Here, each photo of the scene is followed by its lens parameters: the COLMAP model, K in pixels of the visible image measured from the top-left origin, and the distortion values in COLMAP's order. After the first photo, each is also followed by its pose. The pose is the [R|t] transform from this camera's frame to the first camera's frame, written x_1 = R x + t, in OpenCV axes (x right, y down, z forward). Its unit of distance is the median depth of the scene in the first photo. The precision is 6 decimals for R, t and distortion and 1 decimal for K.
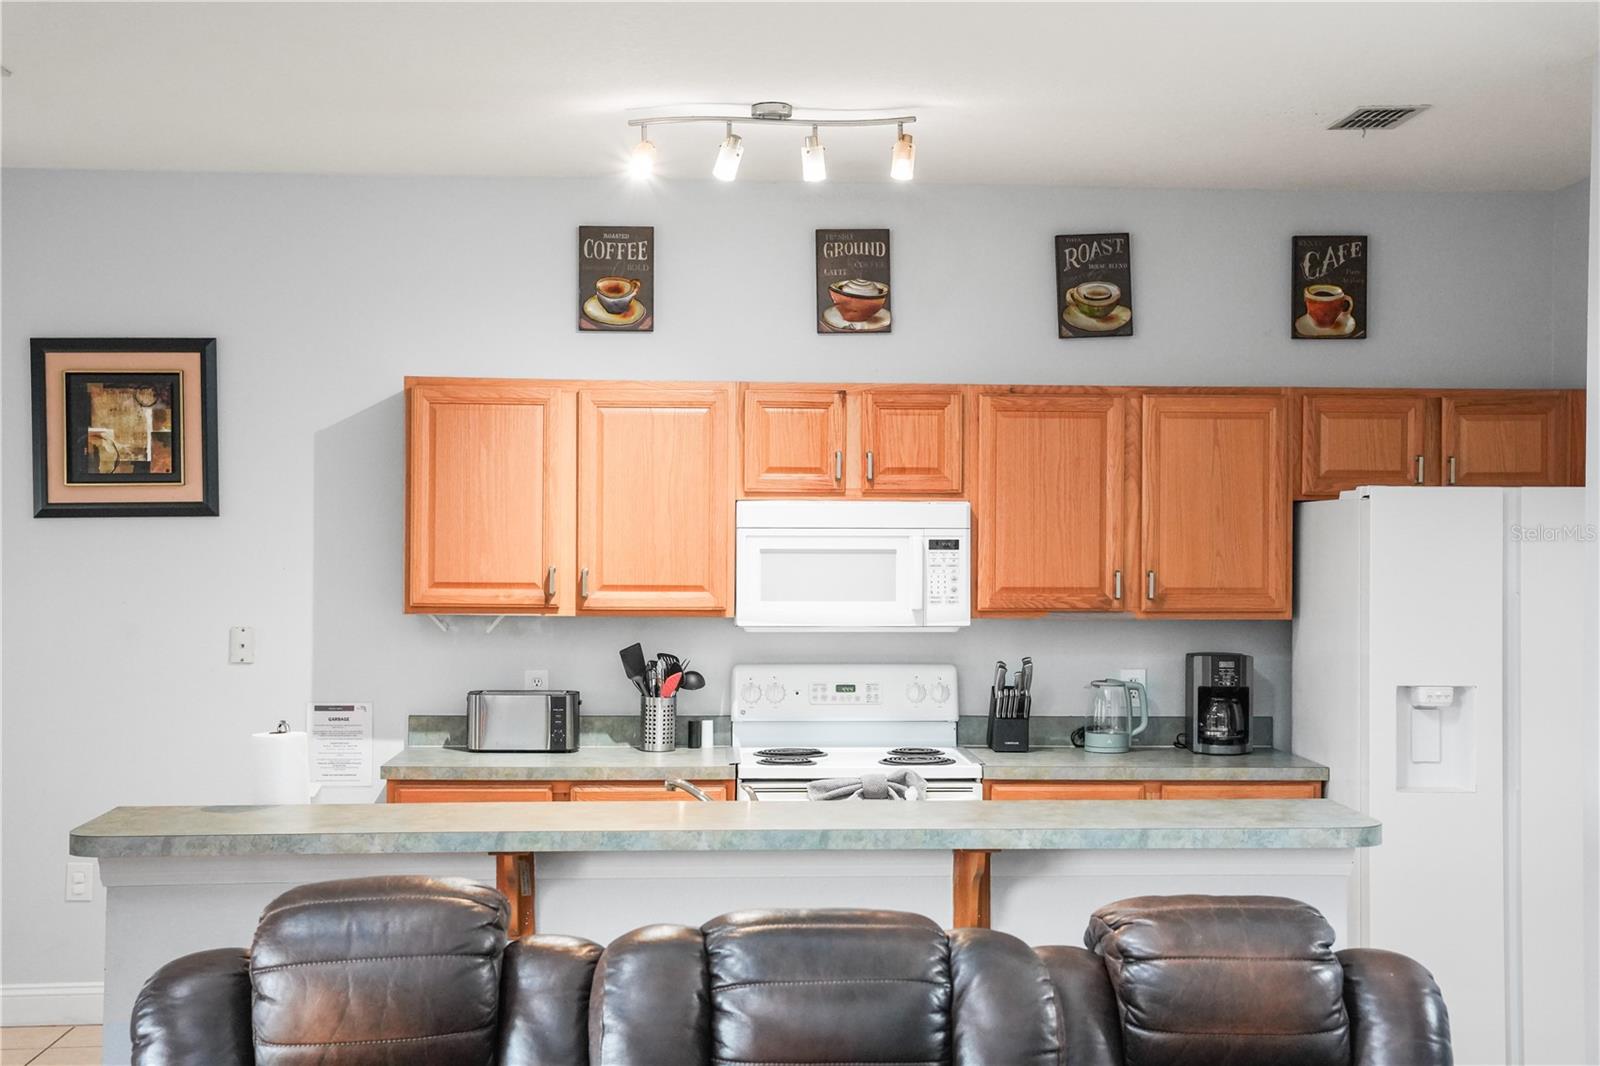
lens RADIAL K [[2078.4, 0, 800.0], [0, 2078.4, 533.0], [0, 0, 1]] dist [0.082691, -0.029681]
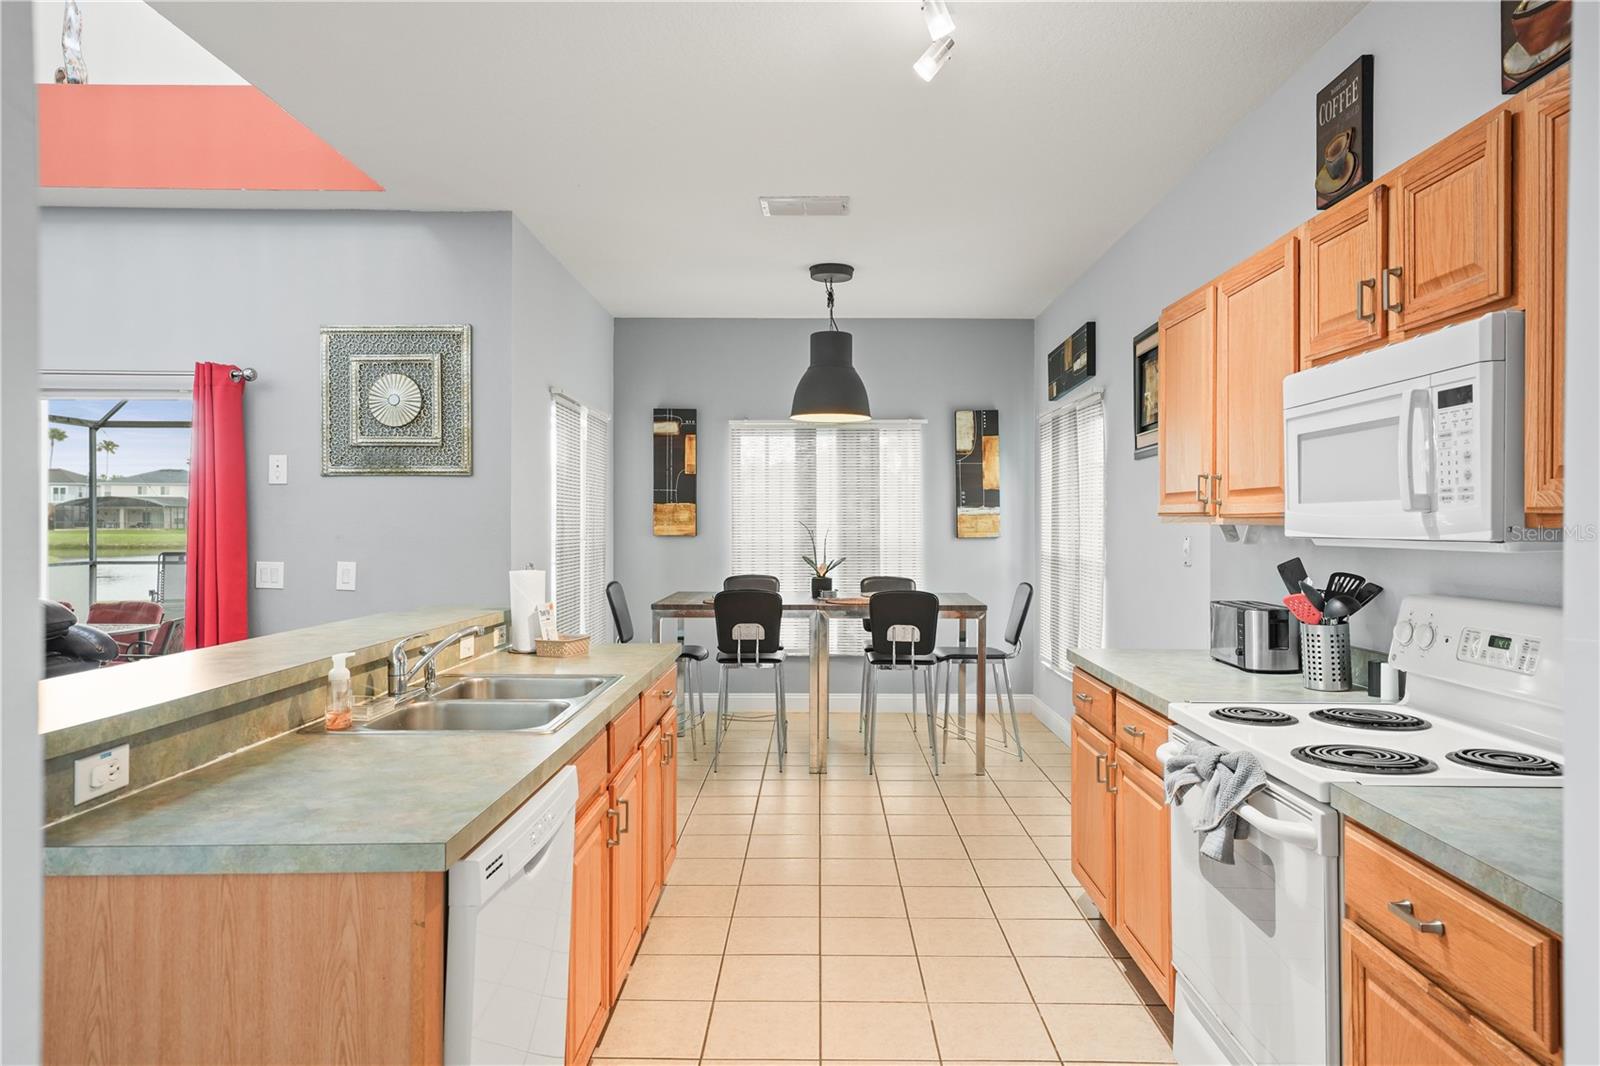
lens RADIAL K [[1005.5, 0, 799.9], [0, 1005.5, 515.0], [0, 0, 1]] dist [0.050817, -0.000099]
pose [[-0.079153, -0.012841, -0.996780, 0.354734], [0.002879, 0.999910, -0.013110, 0.040154], [0.996858, -0.003907, -0.079109, 0.823784]]
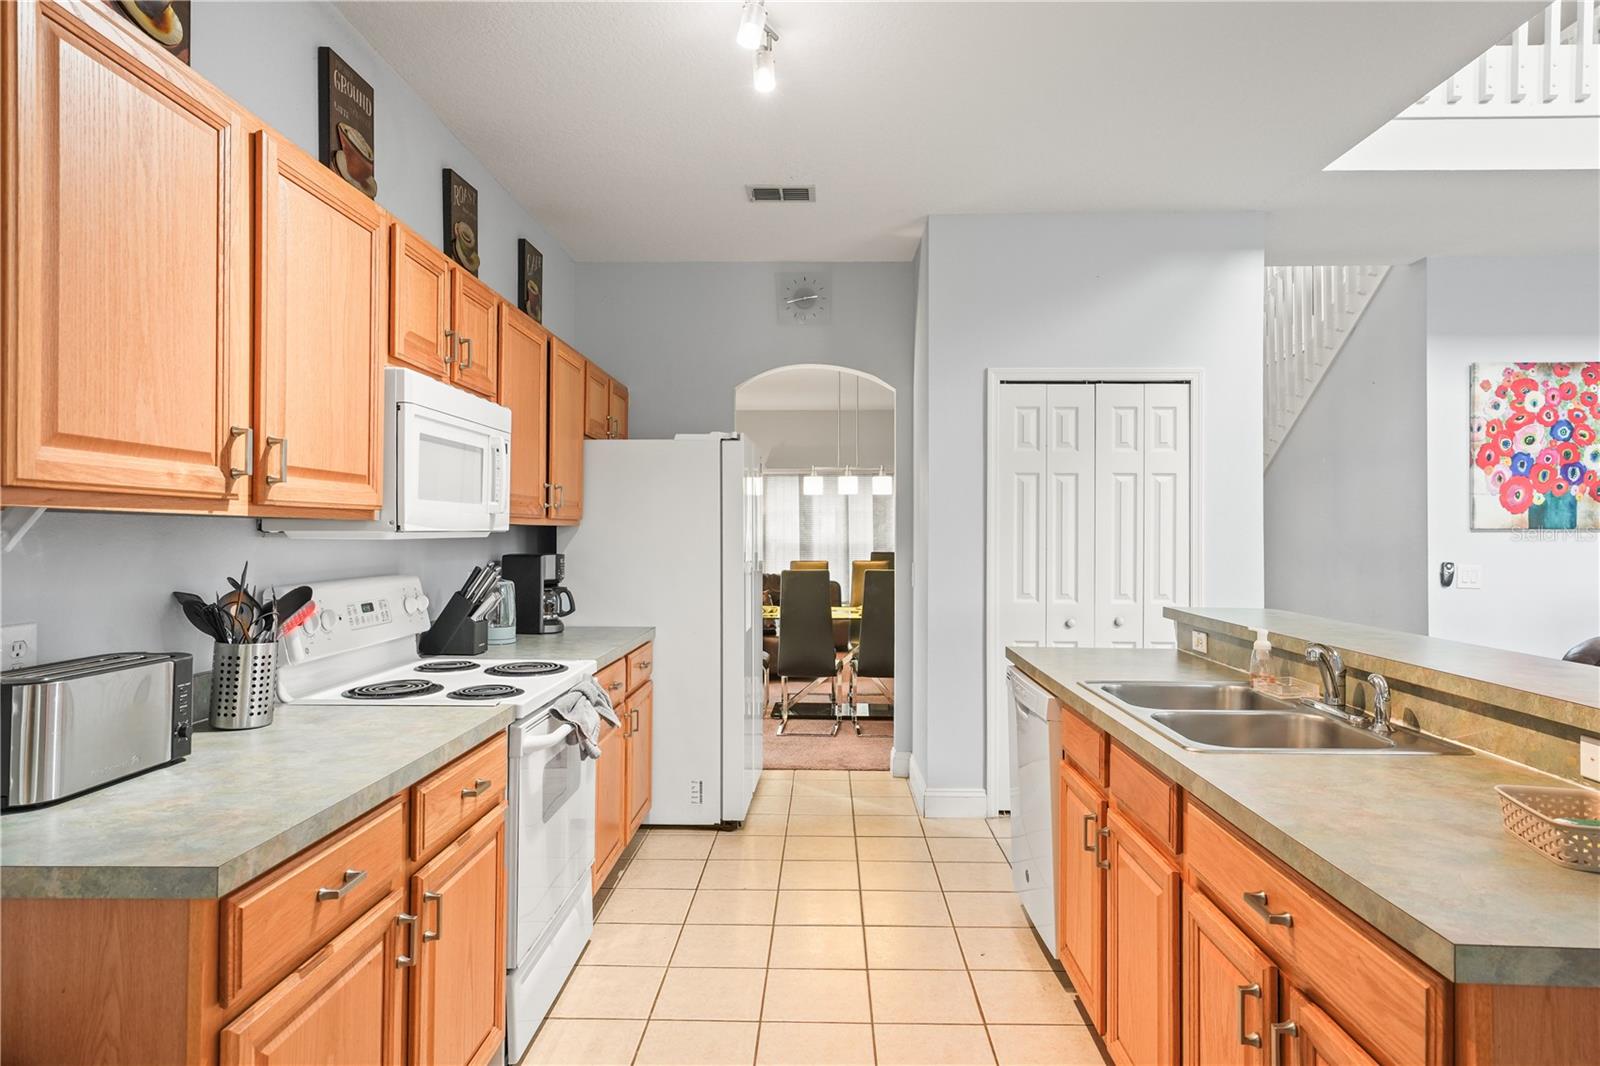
lens RADIAL K [[921.7, 0, 807.6], [0, 921.7, 527.4], [0, 0, 1]] dist [0.015250, -0.000925]
pose [[0.081612, 0.000335, 0.996664, -0.346845], [-0.007062, 0.999975, 0.000242, 0.041063], [-0.996639, -0.007059, 0.081612, 0.799699]]
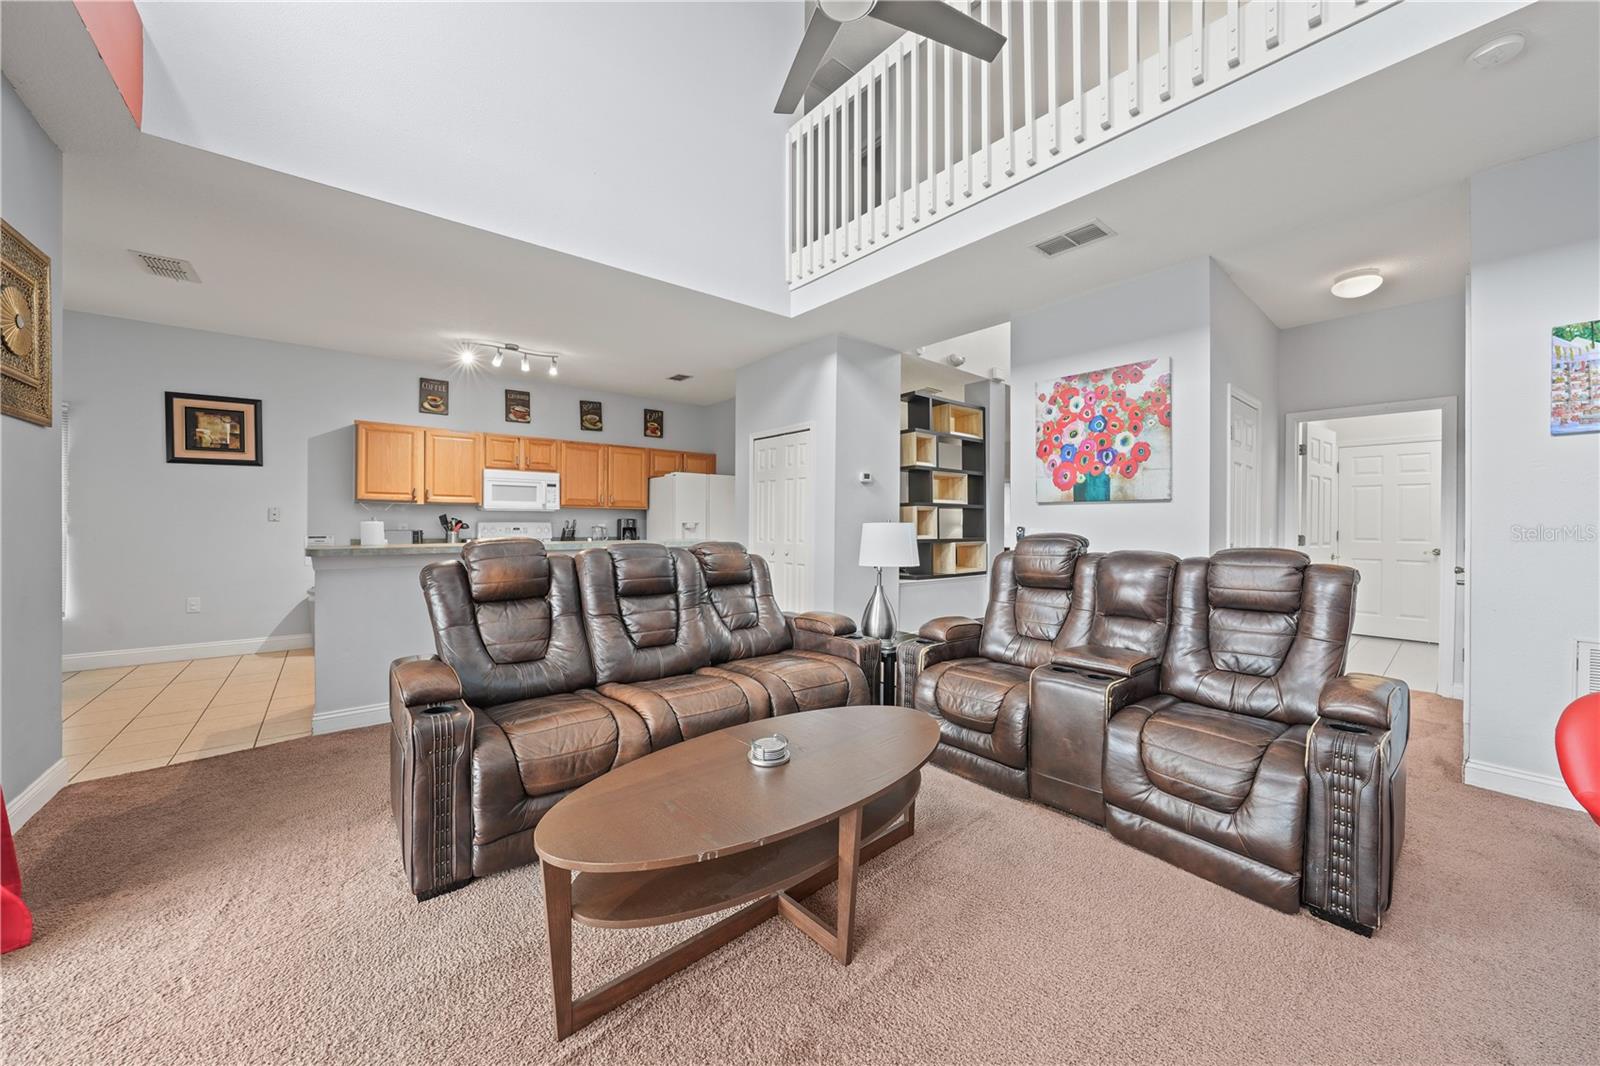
lens RADIAL K [[578.1, 0, 800.4], [0, 578.1, 524.3], [0, 0, 1]] dist [-0.006105, 0.000053]
pose [[0.809106, -0.000982, 0.587662, -0.154384], [-0.004882, 0.999953, 0.008393, 0.057853], [-0.587643, -0.009660, 0.809063, -0.008916]]
